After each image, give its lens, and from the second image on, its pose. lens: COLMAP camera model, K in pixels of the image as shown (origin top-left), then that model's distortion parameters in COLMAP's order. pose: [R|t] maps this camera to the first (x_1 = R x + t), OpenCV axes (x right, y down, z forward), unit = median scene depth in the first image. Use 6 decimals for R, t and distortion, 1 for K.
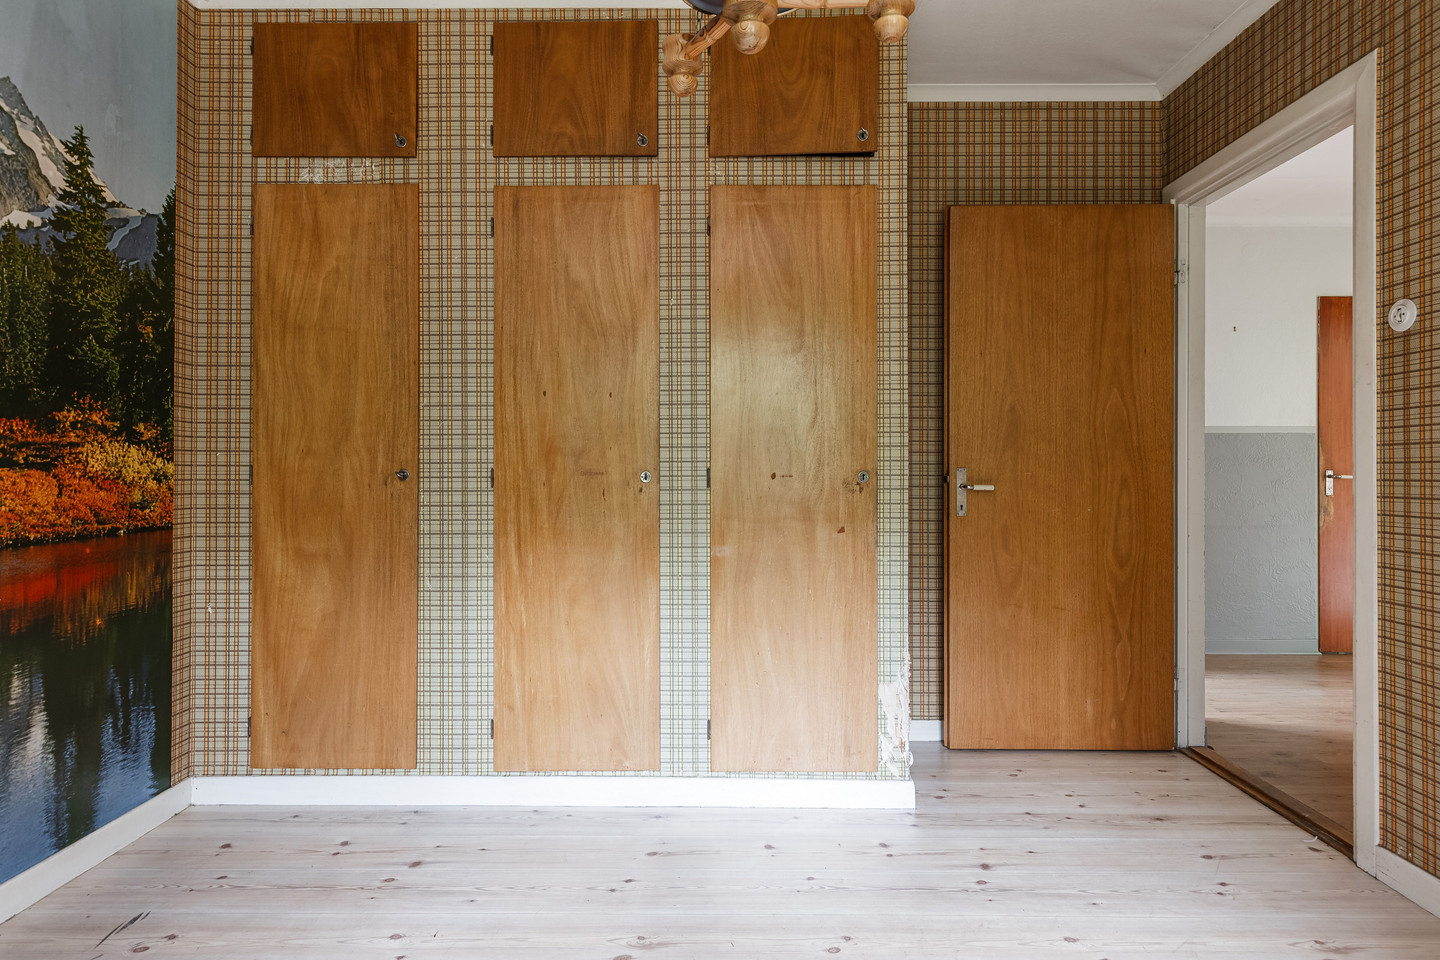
lens RADIAL K [[797.3, 0, 724.6], [0, 797.3, 475.1], [0, 0, 1]] dist [0.007052, 0.000432]
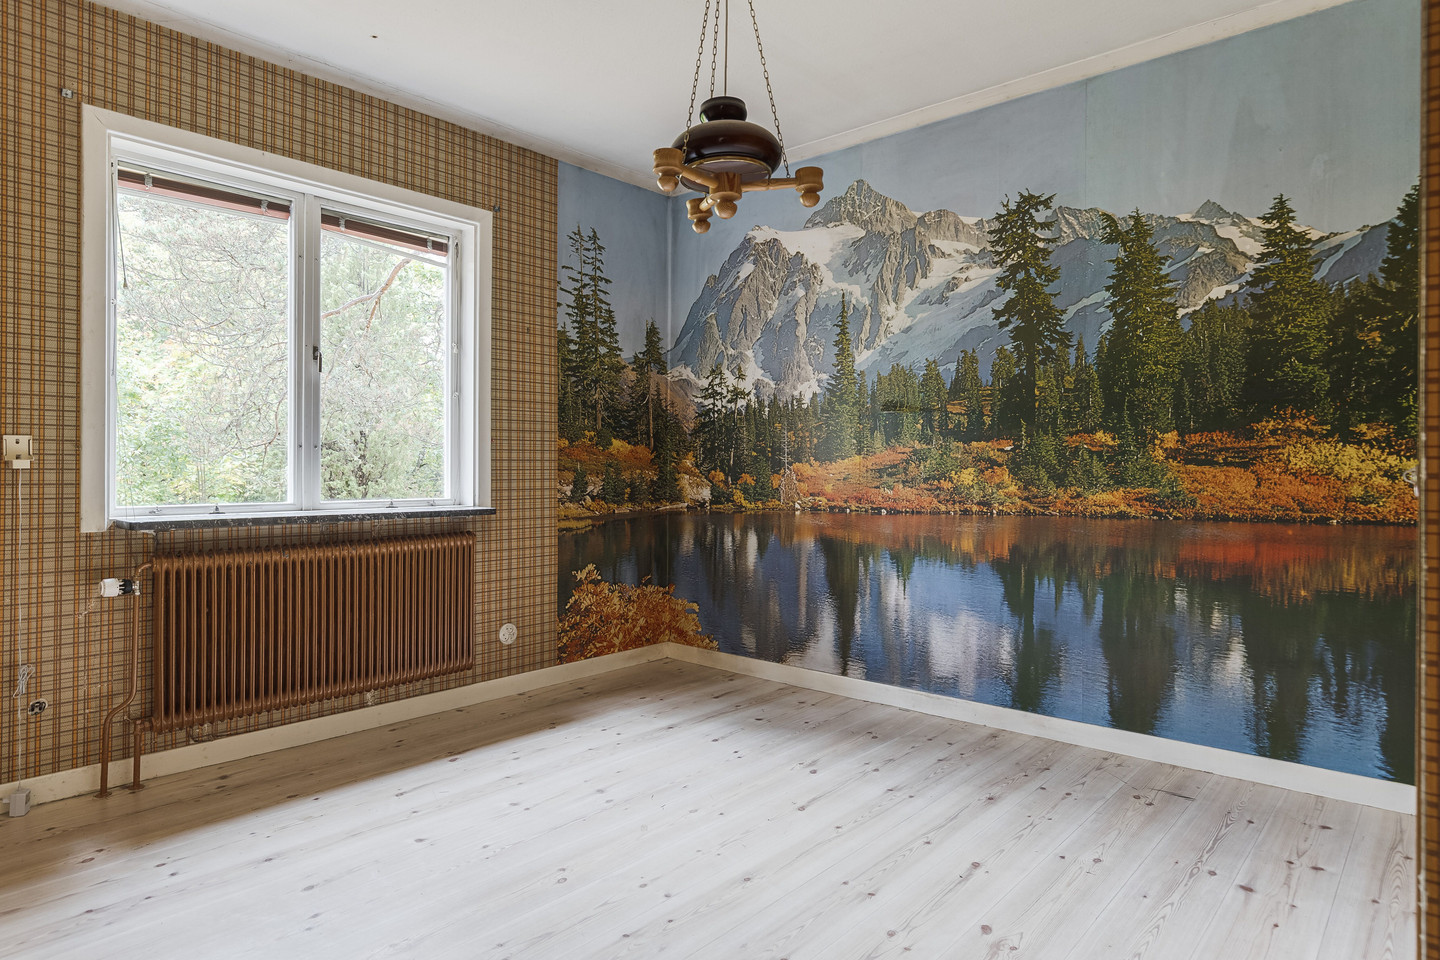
lens RADIAL K [[860.2, 0, 721.8], [0, 860.2, 475.0], [0, 0, 1]] dist [0.000930, 0.000157]
pose [[-0.653634, 0.006662, -0.756781, 0.783039], [-0.005042, 0.999901, 0.013157, -0.007267], [0.756794, 0.012415, -0.653536, 1.202324]]
